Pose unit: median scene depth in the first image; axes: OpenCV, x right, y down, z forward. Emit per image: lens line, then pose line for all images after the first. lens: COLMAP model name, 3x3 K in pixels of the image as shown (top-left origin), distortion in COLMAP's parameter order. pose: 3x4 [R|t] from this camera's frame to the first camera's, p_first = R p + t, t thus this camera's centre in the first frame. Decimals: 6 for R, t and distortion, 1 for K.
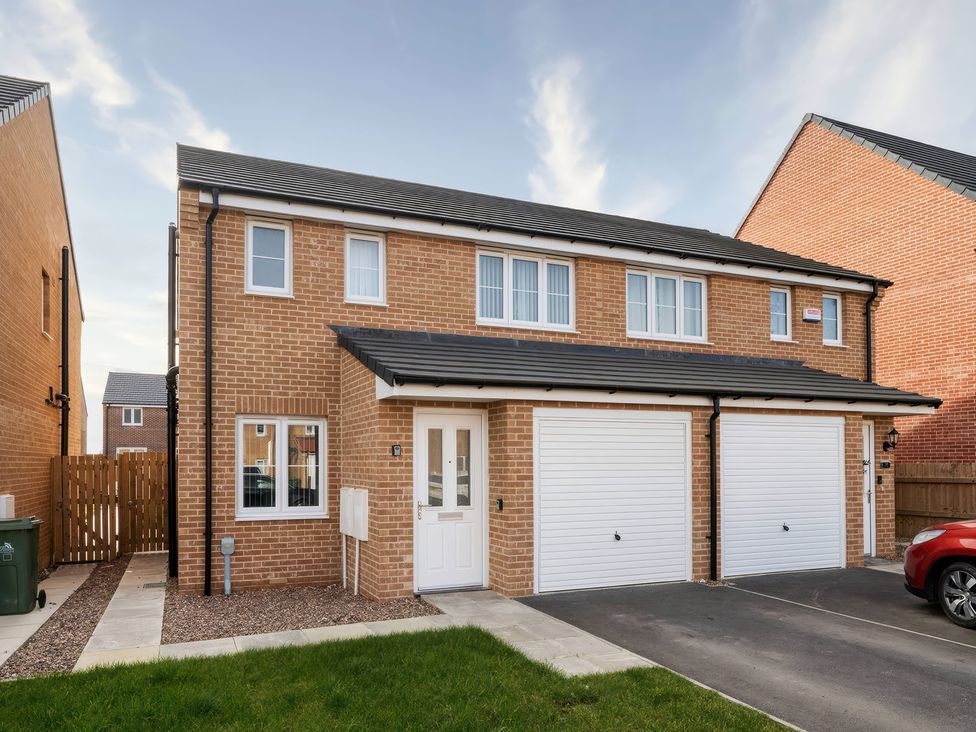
lens RADIAL K [[1430.8, 0, 488.0], [0, 1430.8, 366.0], [0, 0, 1]] dist [-0.006298, 0.027079]
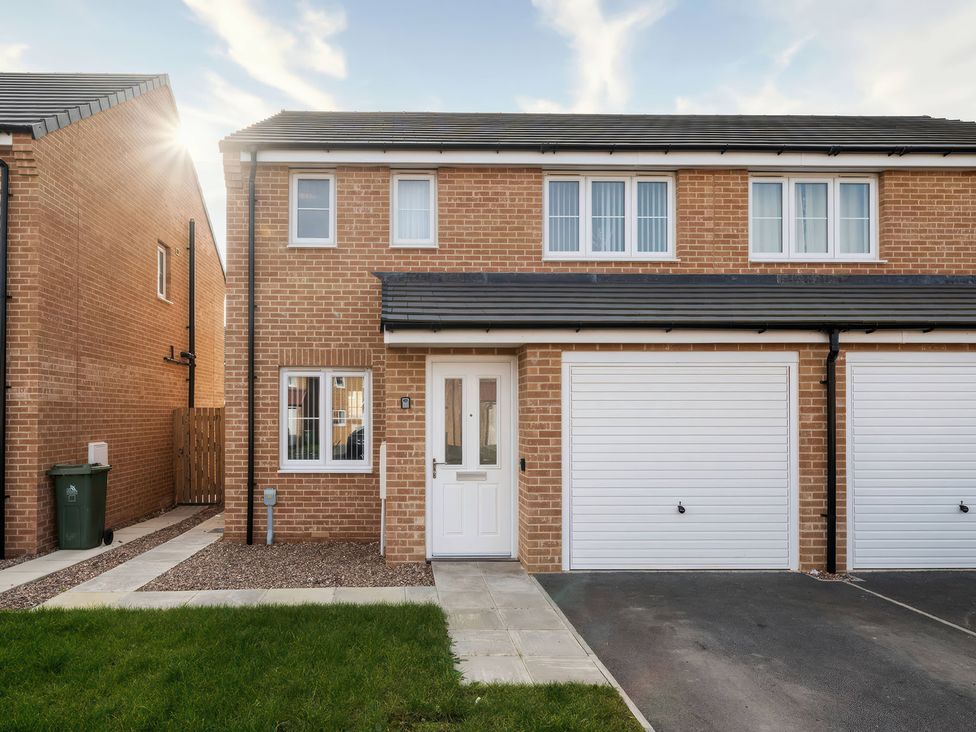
lens RADIAL K [[1087.8, 0, 488.0], [0, 1087.8, 366.0], [0, 0, 1]] dist [0.002769, 0.005648]
pose [[0.785513, -0.021350, -0.618477, 0.401629], [0.040827, 0.999015, 0.017368, 0.024765], [0.617497, -0.038893, 0.785611, 0.471885]]
